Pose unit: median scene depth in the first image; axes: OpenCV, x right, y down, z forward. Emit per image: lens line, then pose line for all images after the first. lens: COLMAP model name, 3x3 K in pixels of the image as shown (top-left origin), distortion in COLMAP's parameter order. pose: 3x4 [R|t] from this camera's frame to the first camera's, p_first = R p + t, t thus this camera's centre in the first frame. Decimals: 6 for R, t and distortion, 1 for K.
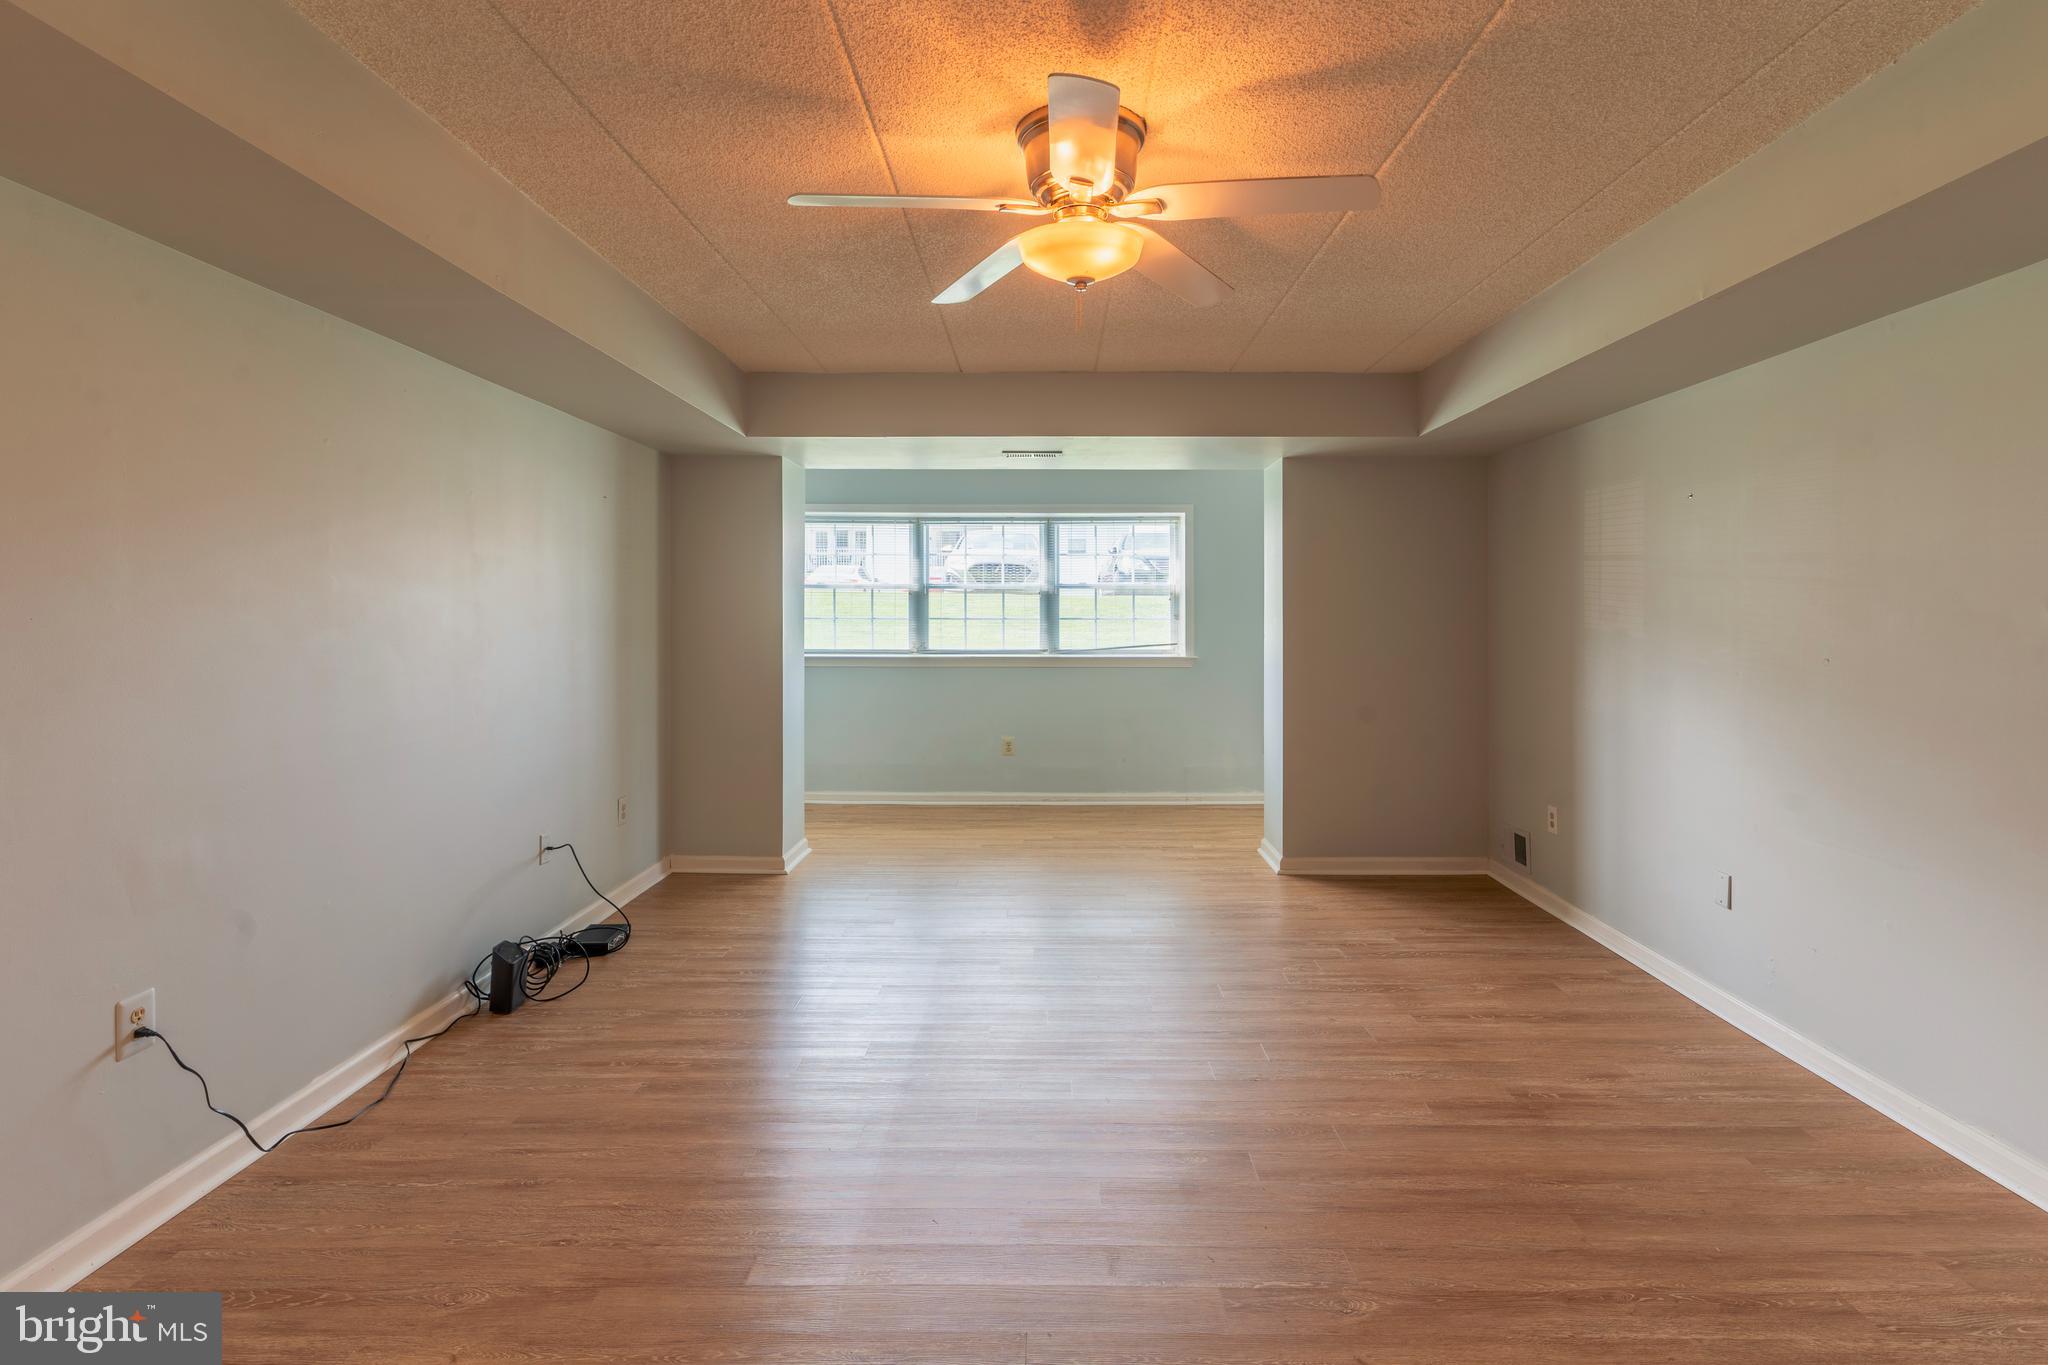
lens RADIAL K [[986.1, 0, 1024.1], [0, 986.1, 626.4], [0, 0, 1]] dist [-0.001194, -0.000399]
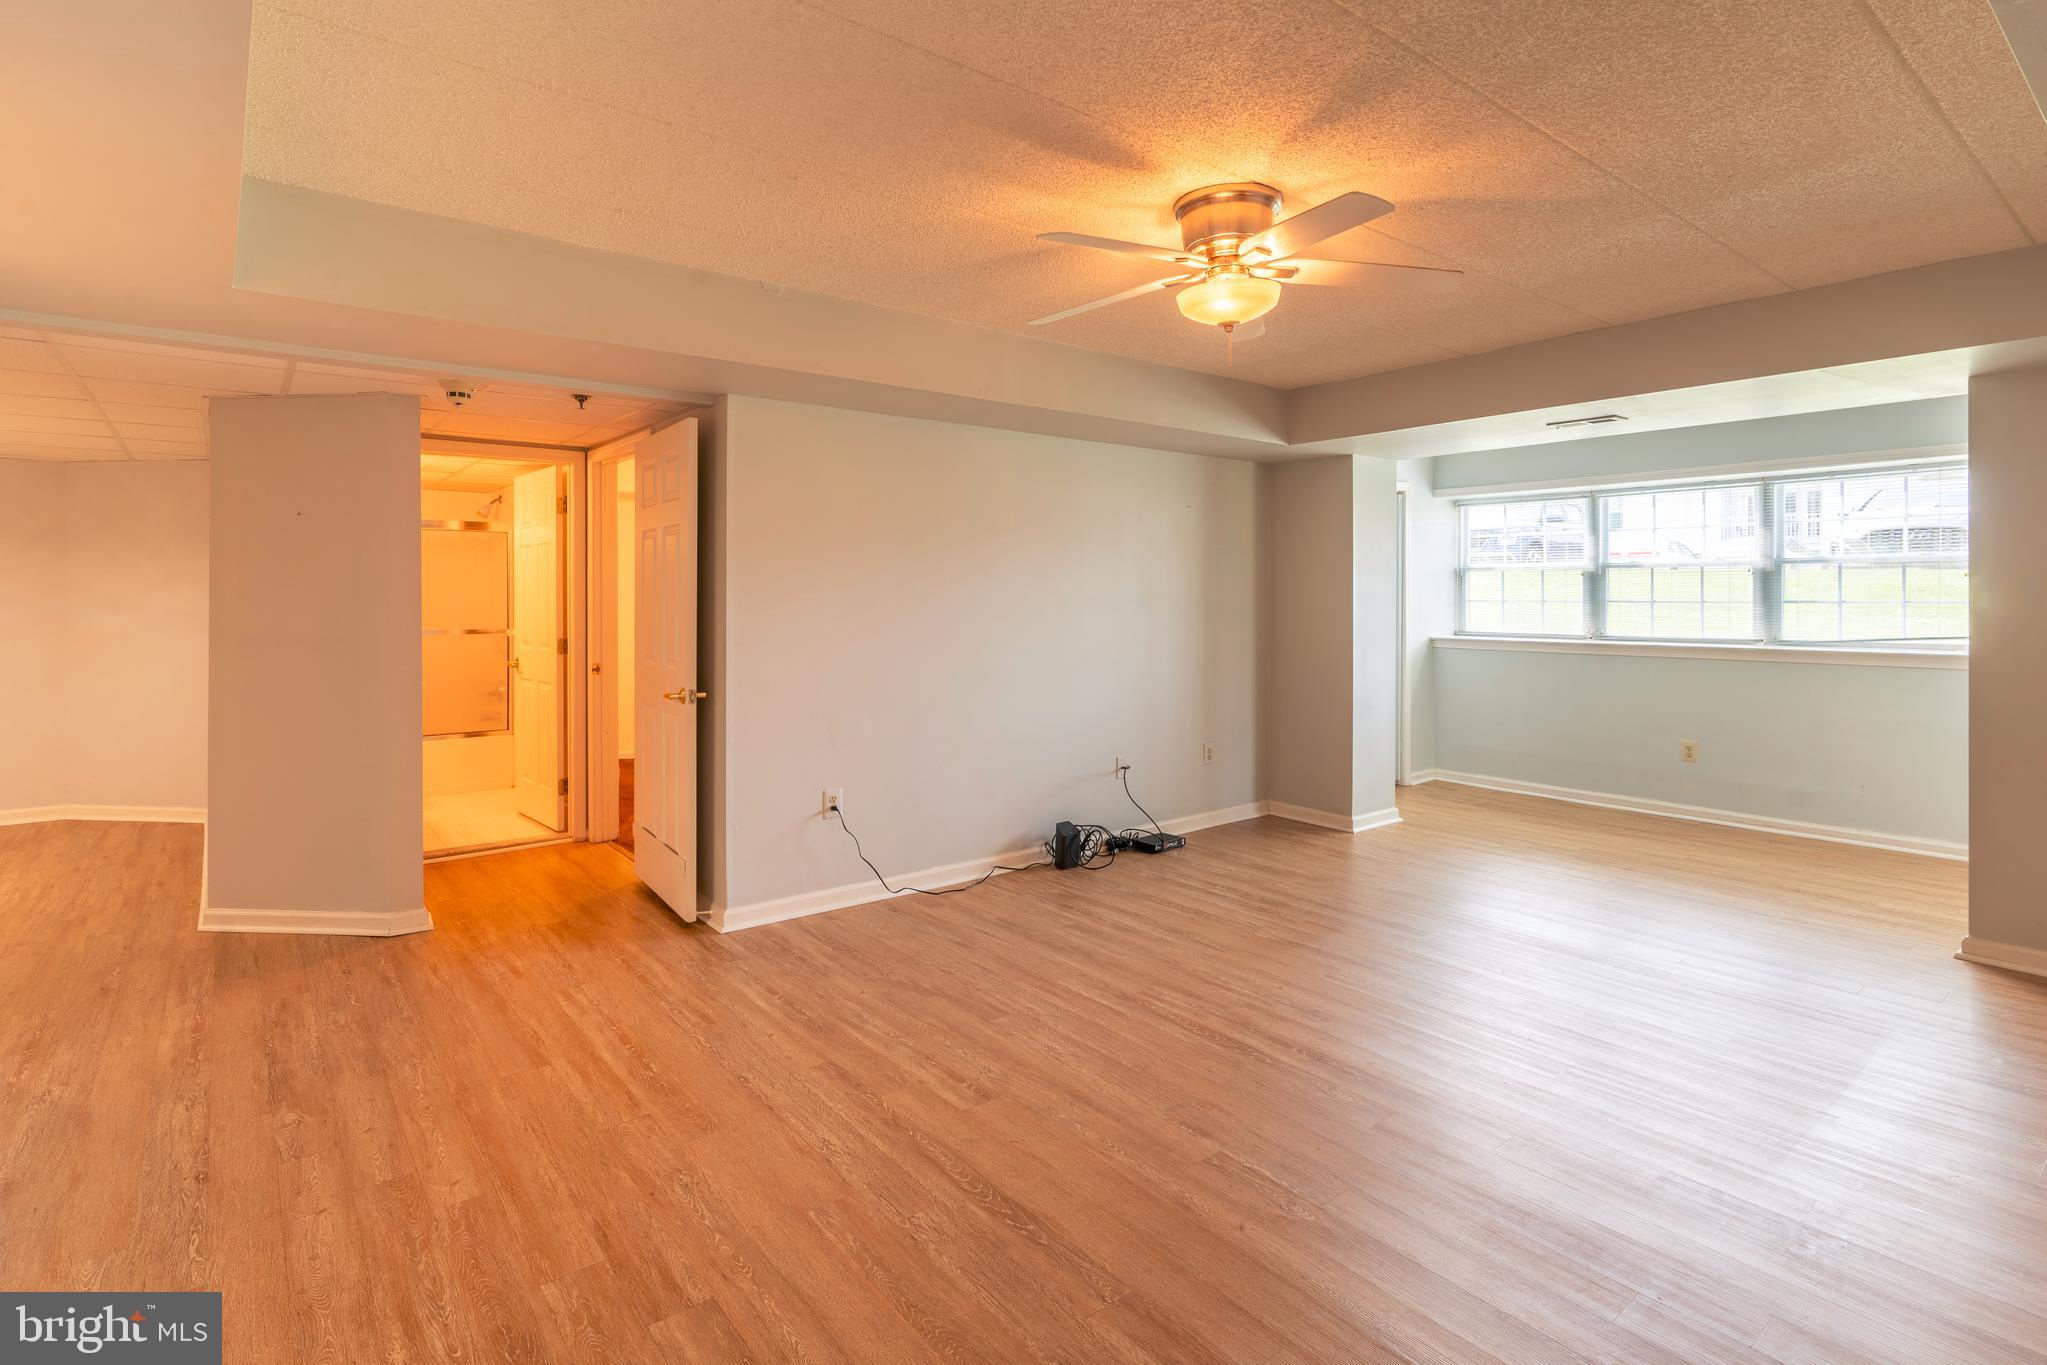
lens RADIAL K [[997.5, 0, 1022.5], [0, 997.5, 600.9], [0, 0, 1]] dist [0.001580, 0.000611]
pose [[0.623398, -0.001193, -0.781904, 0.400676], [-0.006295, 0.999959, -0.006544, 0.001473], [0.781879, 0.009002, 0.623365, 0.015186]]
